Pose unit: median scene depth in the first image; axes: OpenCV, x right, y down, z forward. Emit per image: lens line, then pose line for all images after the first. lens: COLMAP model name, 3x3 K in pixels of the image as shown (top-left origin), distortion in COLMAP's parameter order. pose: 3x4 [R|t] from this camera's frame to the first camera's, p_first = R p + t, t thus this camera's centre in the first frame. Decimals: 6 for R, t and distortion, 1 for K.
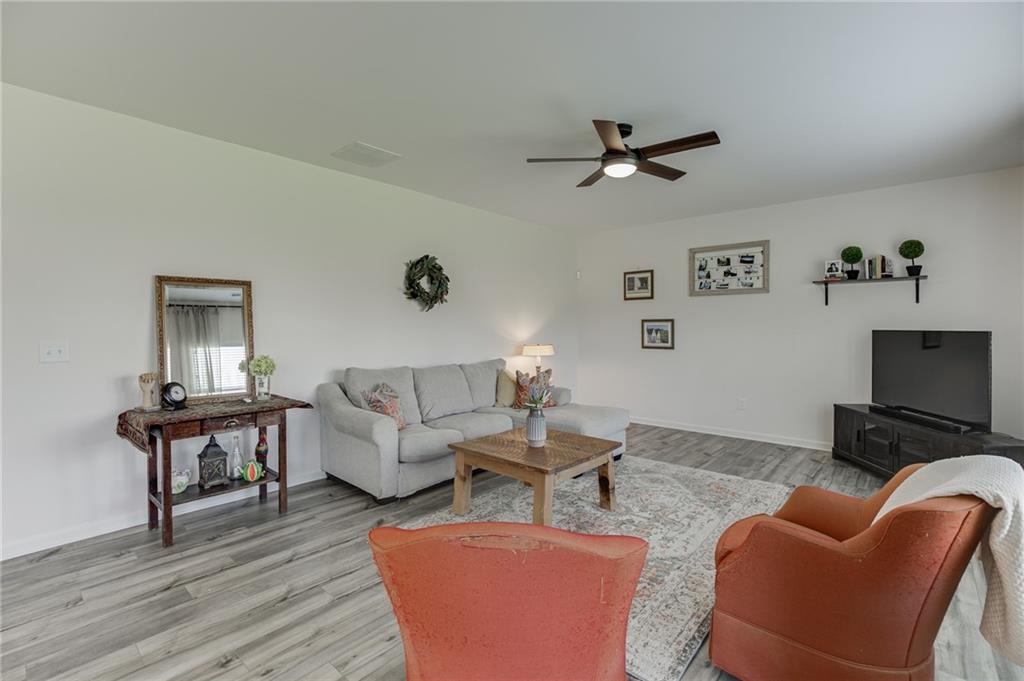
lens RADIAL K [[461.5, 0, 510.8], [0, 461.5, 337.7], [0, 0, 1]] dist [-0.017121, 0.008067]
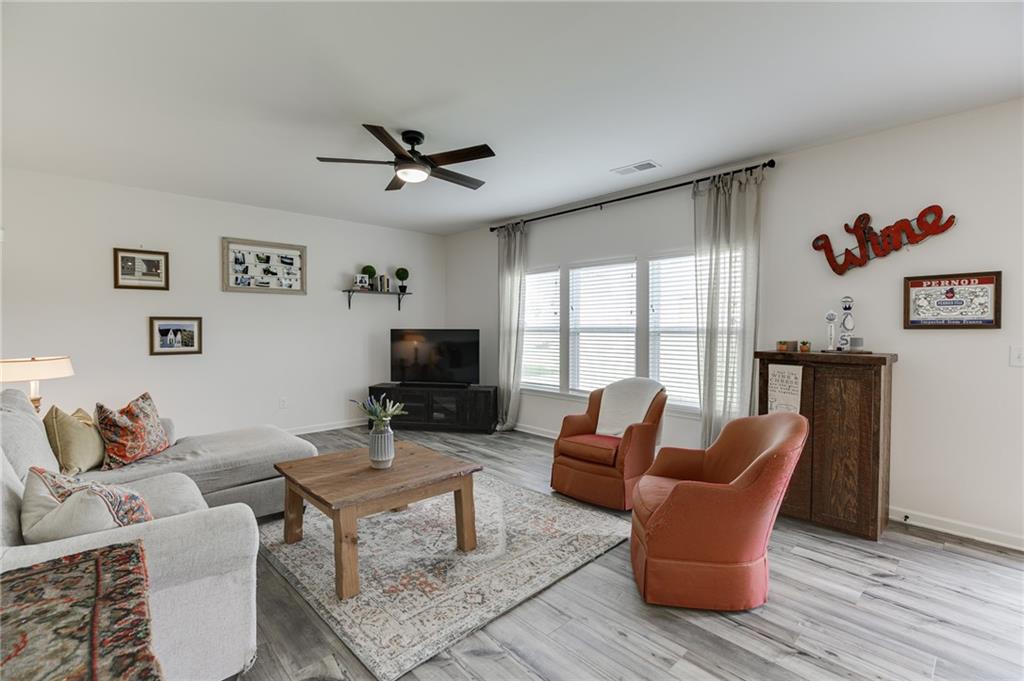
lens RADIAL K [[461.5, 0, 510.2], [0, 461.5, 338.5], [0, 0, 1]] dist [-0.017121, 0.008067]
pose [[0.098080, -0.025432, 0.994854, -0.535372], [0.020528, 0.999512, 0.023528, -0.012748], [-0.994967, 0.018114, 0.098554, 0.473509]]
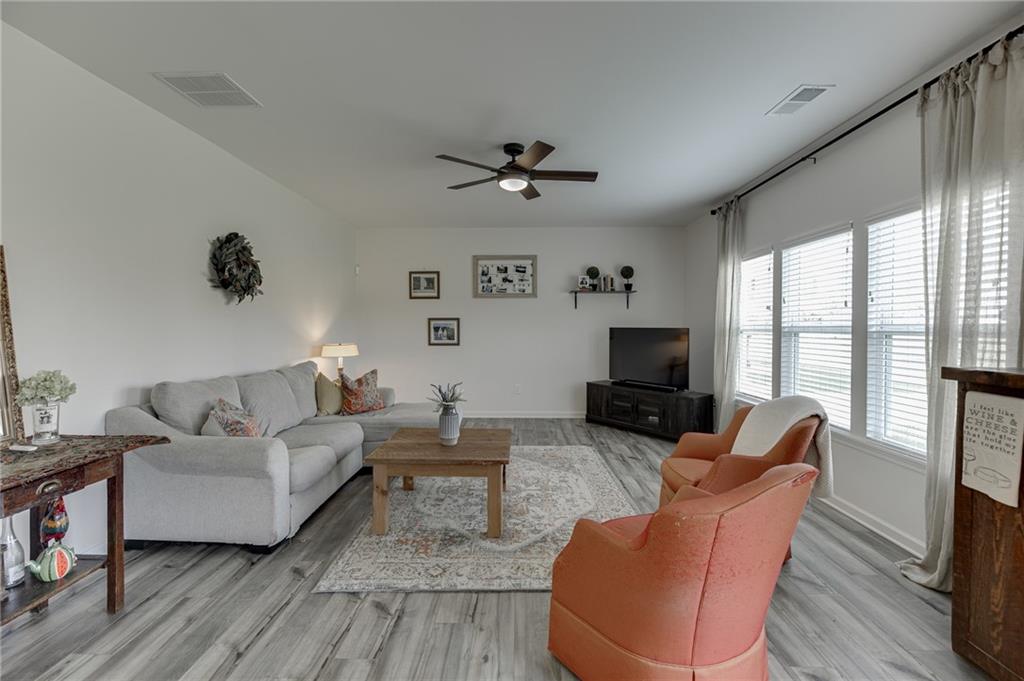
lens RADIAL K [[461.5, 0, 510.9], [0, 461.5, 337.7], [0, 0, 1]] dist [-0.017121, 0.008067]
pose [[0.763302, -0.016121, 0.645840, -0.339737], [0.013188, 0.999869, 0.009371, -0.002464], [-0.645907, 0.001365, 0.763415, 0.105384]]
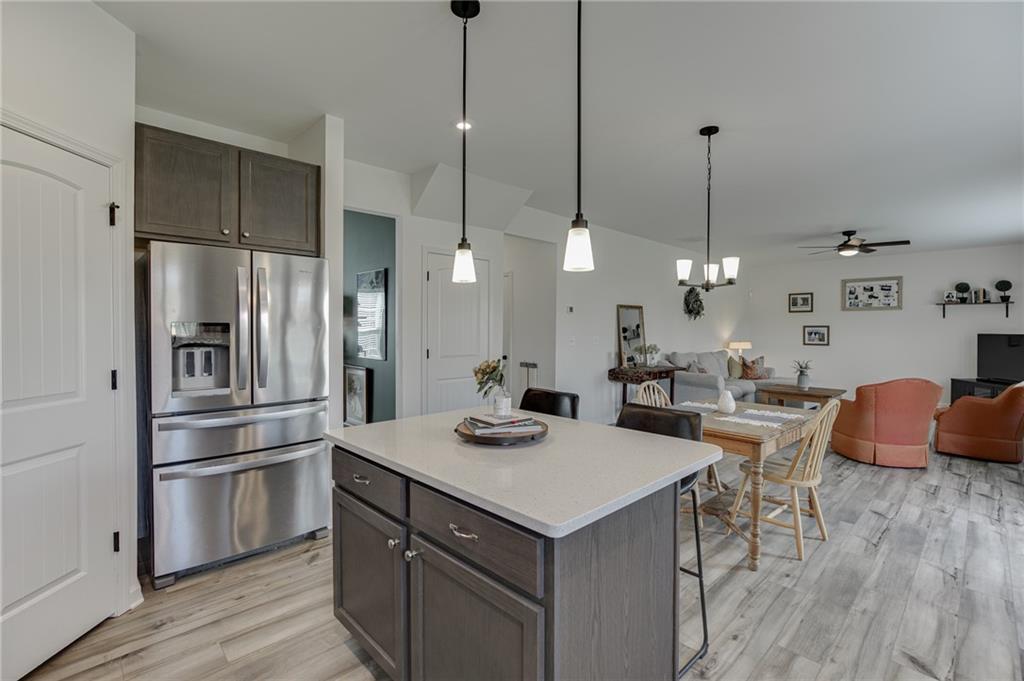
lens RADIAL K [[461.5, 0, 512.4], [0, 461.5, 331.9], [0, 0, 1]] dist [-0.017121, 0.008067]
pose [[0.996809, 0.007606, -0.079464, -0.727805], [-0.008909, 0.999831, -0.016055, 0.017668], [0.079328, 0.016712, 0.996708, -0.753091]]
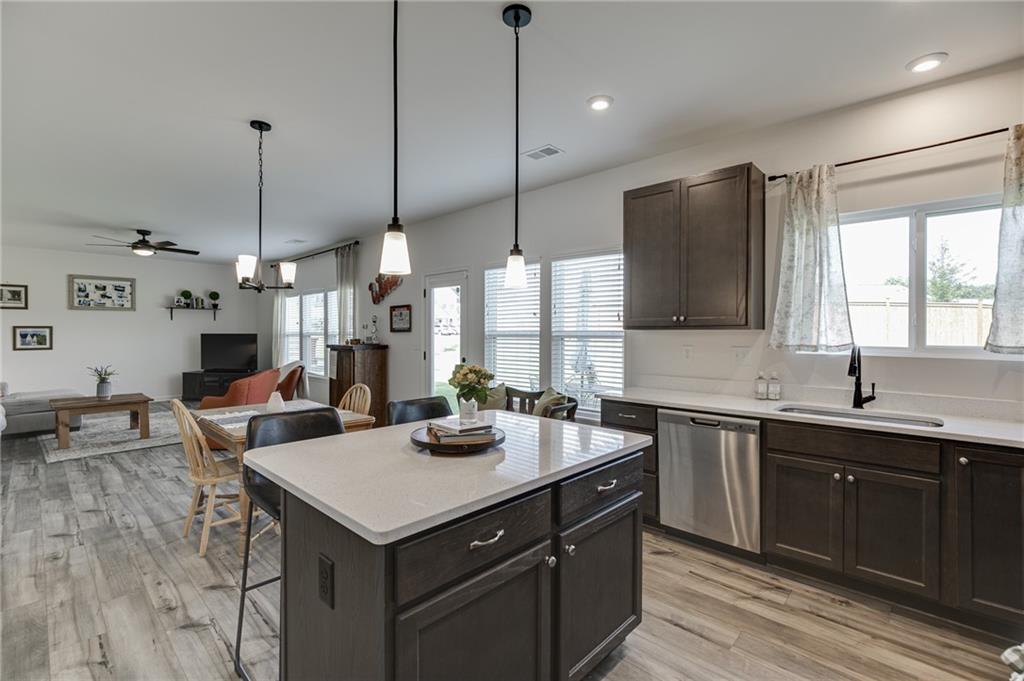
lens RADIAL K [[461.5, 0, 509.2], [0, 461.5, 334.6], [0, 0, 1]] dist [-0.017121, 0.008067]
pose [[0.036967, -0.005898, 0.999299, -1.143886], [0.023650, 0.999708, 0.005026, 0.009609], [-0.999037, 0.023448, 0.037095, -0.428905]]
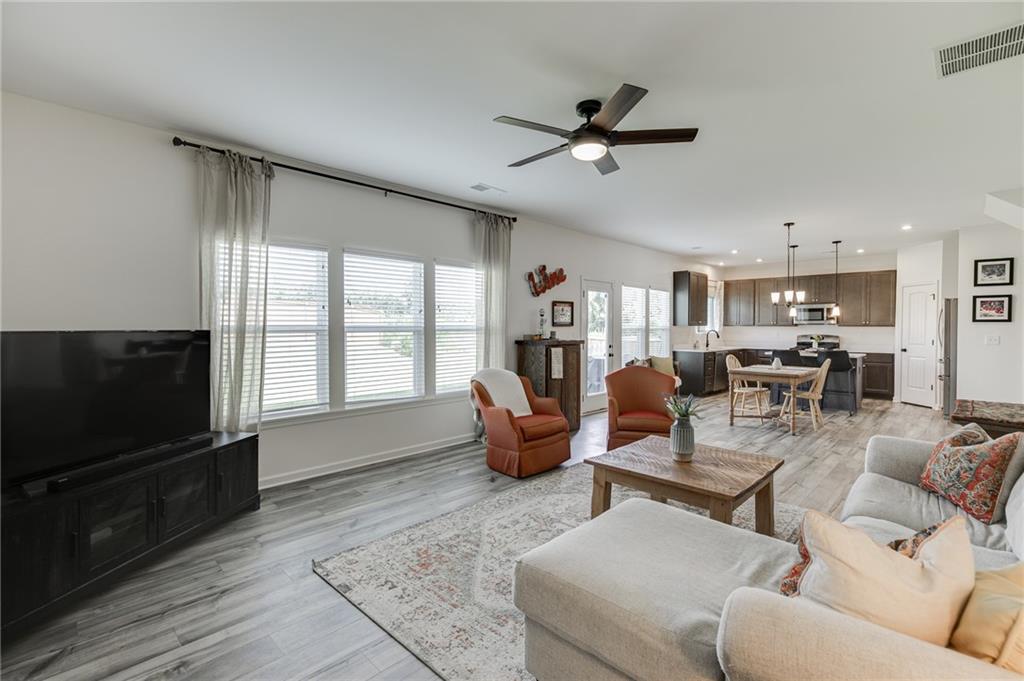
lens RADIAL K [[461.5, 0, 511.4], [0, 461.5, 337.8], [0, 0, 1]] dist [-0.017121, 0.008067]
pose [[-0.998477, -0.003354, 0.055067, 0.236033], [-0.000687, 0.998829, 0.048368, -0.031368], [-0.055165, 0.048257, -0.997310, 1.329233]]
